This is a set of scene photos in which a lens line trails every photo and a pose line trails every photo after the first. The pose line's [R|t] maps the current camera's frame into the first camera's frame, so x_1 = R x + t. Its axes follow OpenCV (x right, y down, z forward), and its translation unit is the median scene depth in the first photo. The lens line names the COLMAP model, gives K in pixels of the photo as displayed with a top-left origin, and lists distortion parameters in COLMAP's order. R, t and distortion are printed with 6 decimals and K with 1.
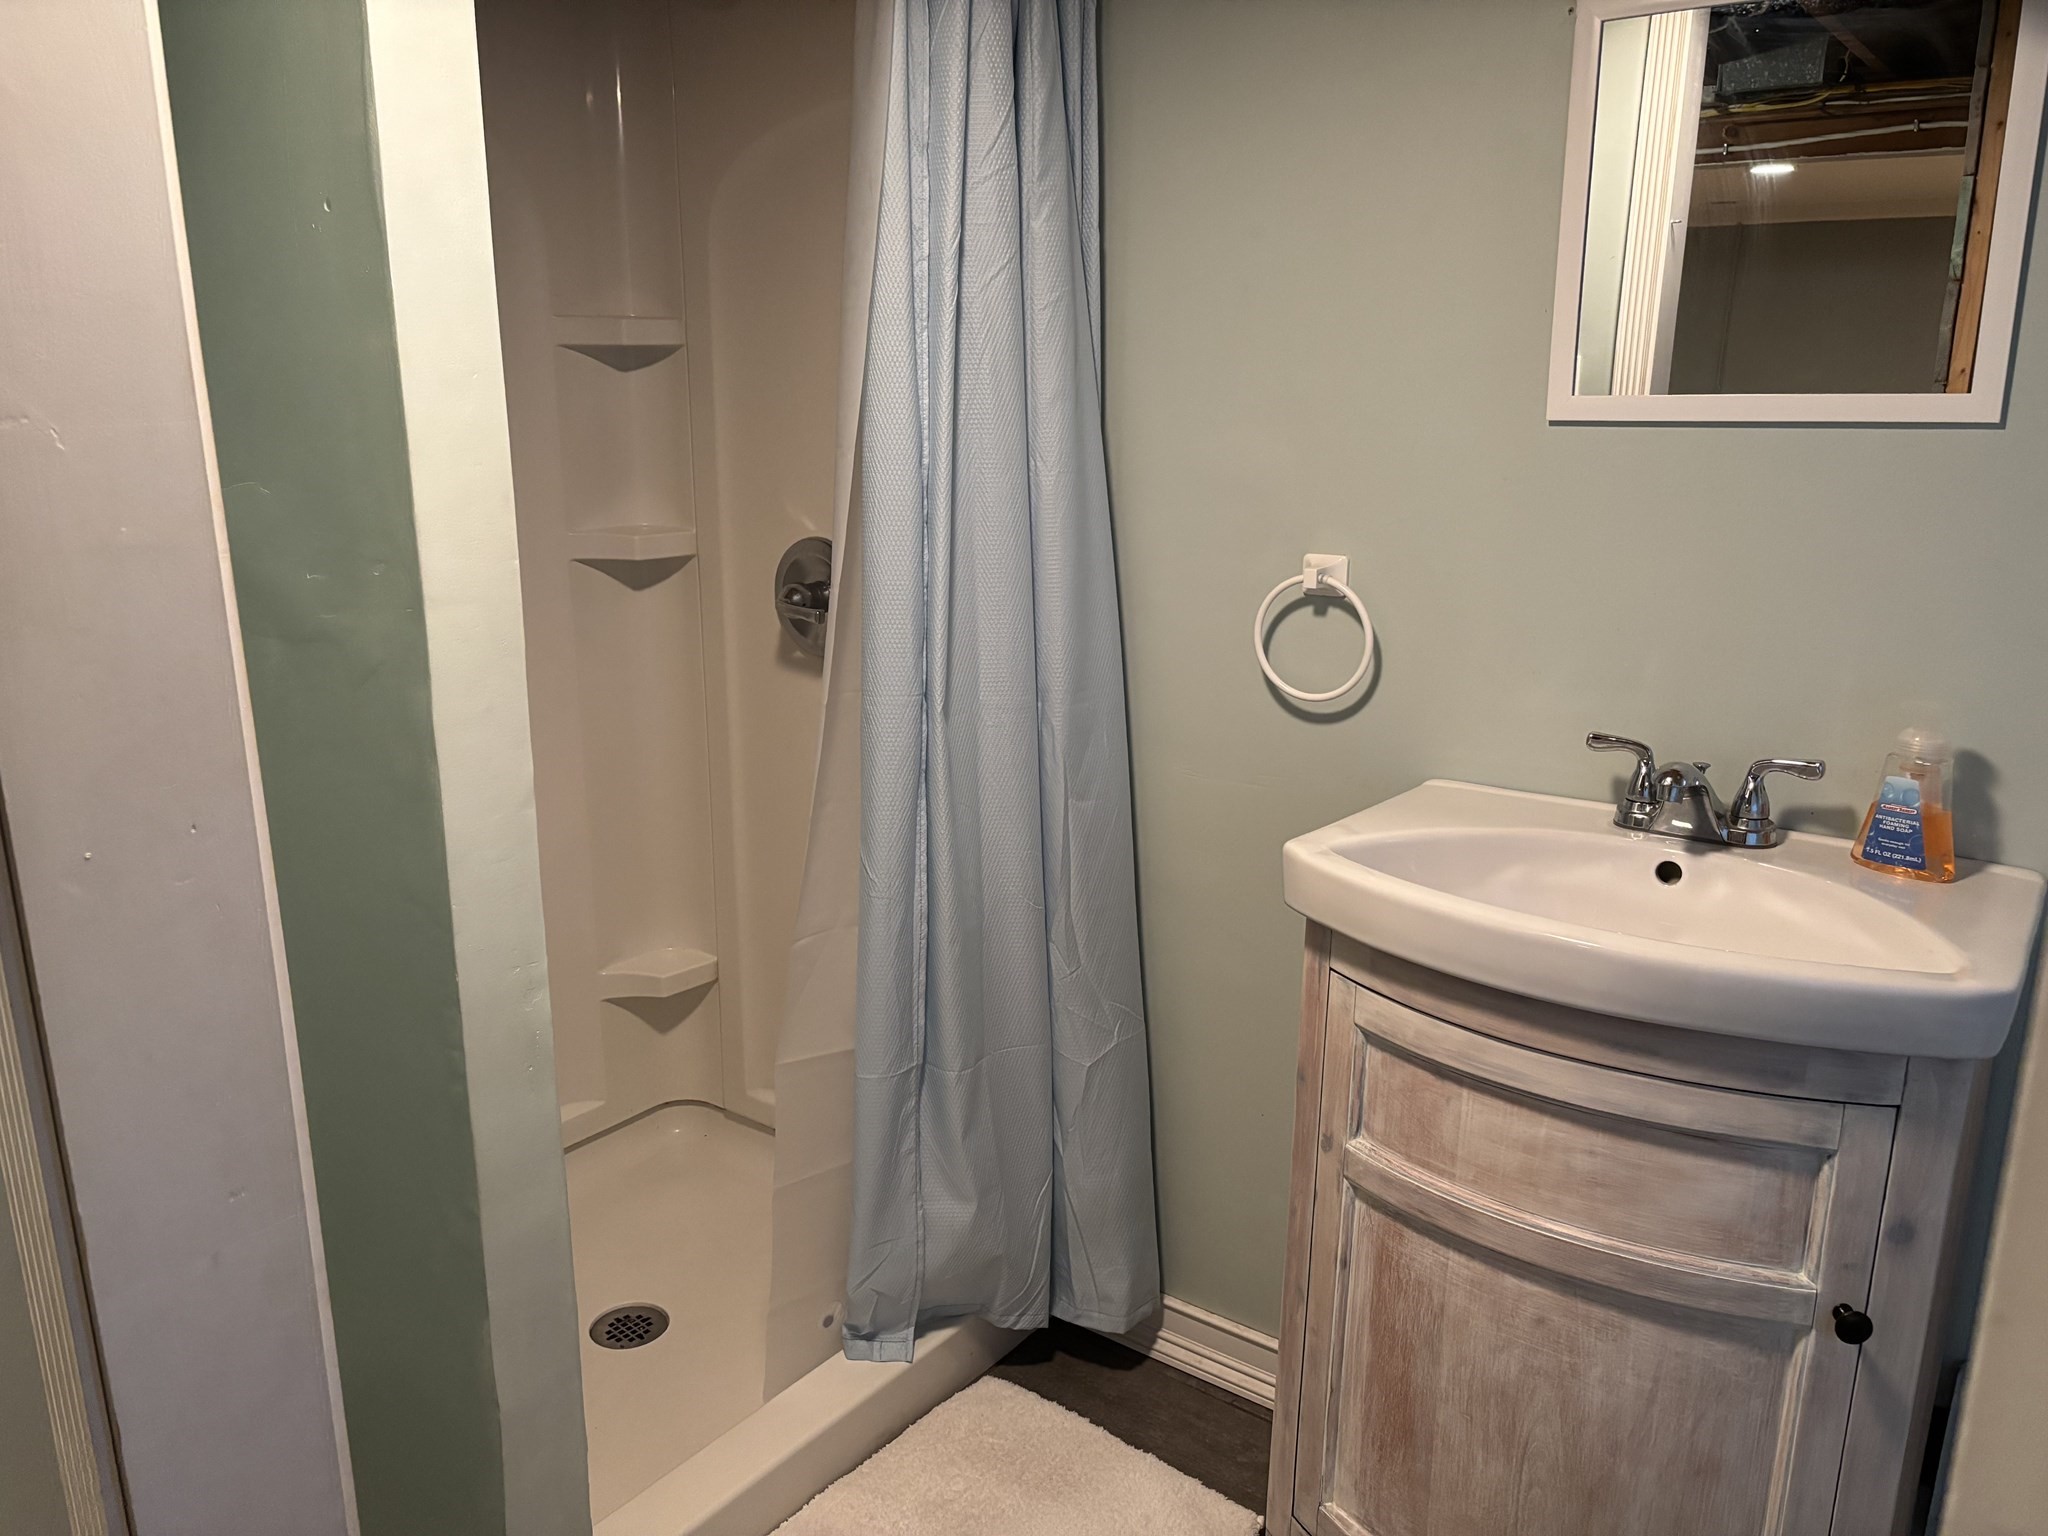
lens RADIAL K [[1556.8, 0, 1023.1], [0, 1556.8, 787.9], [0, 0, 1]] dist [0.007186, 0.006499]
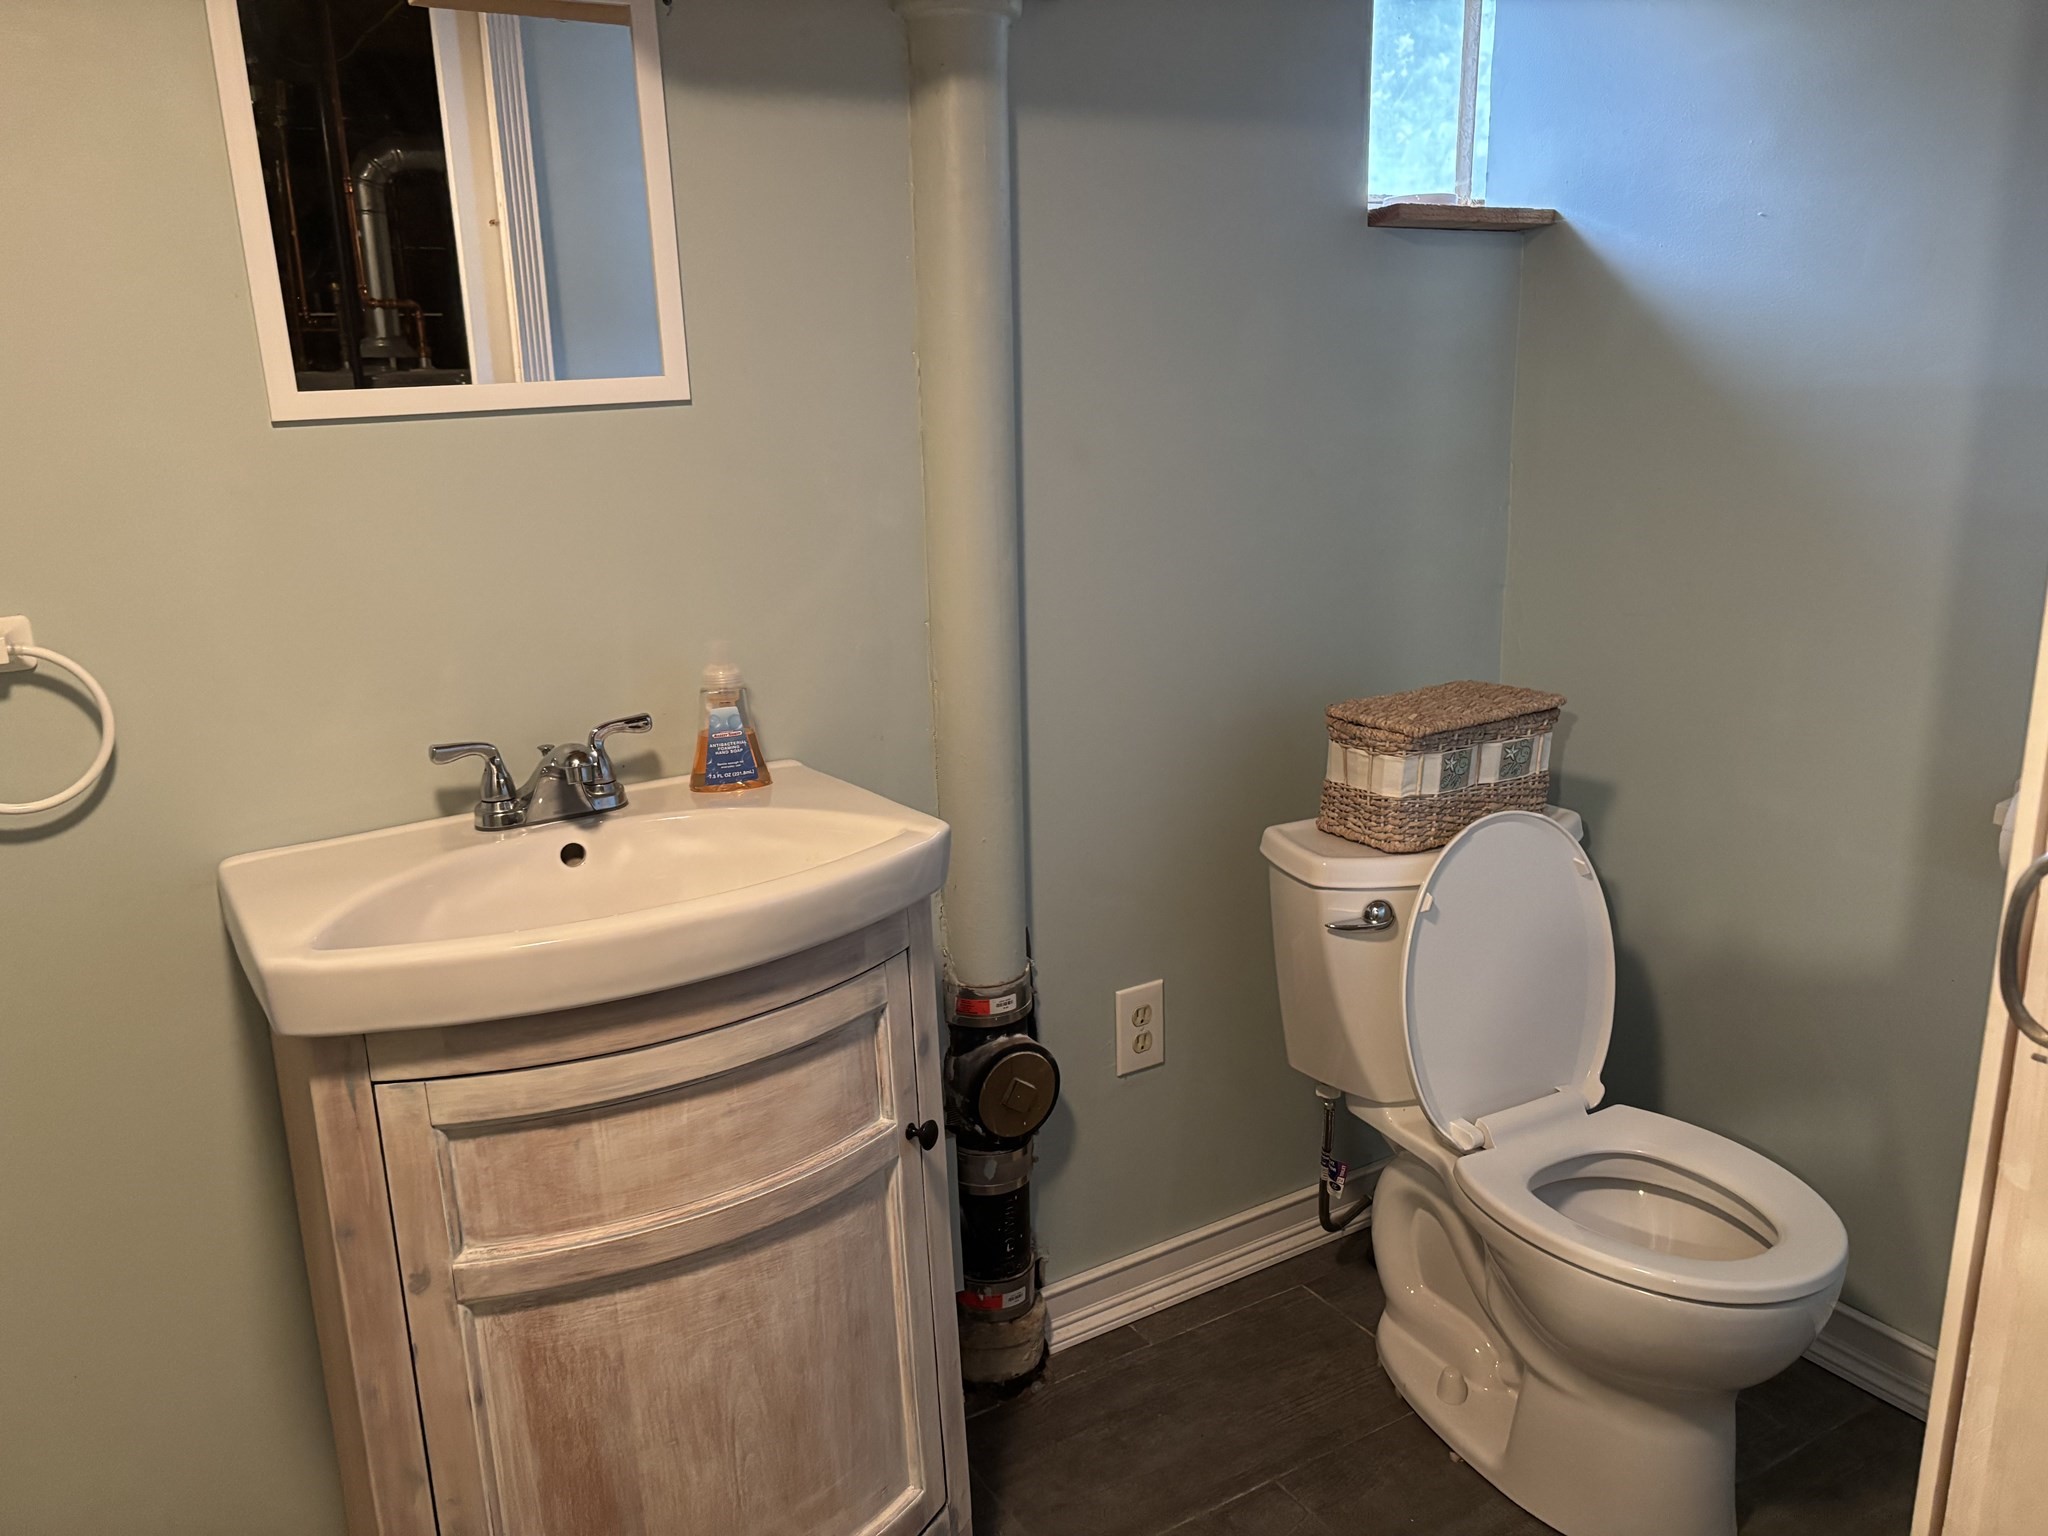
lens RADIAL K [[1549.1, 0, 1018.4], [0, 1549.1, 765.3], [0, 0, 1]] dist [0.031452, -0.043375]
pose [[0.356897, -0.244619, 0.901546, -0.408530], [0.270696, 0.950778, 0.150816, -0.080739], [-0.894063, 0.190219, 0.405547, 0.352425]]
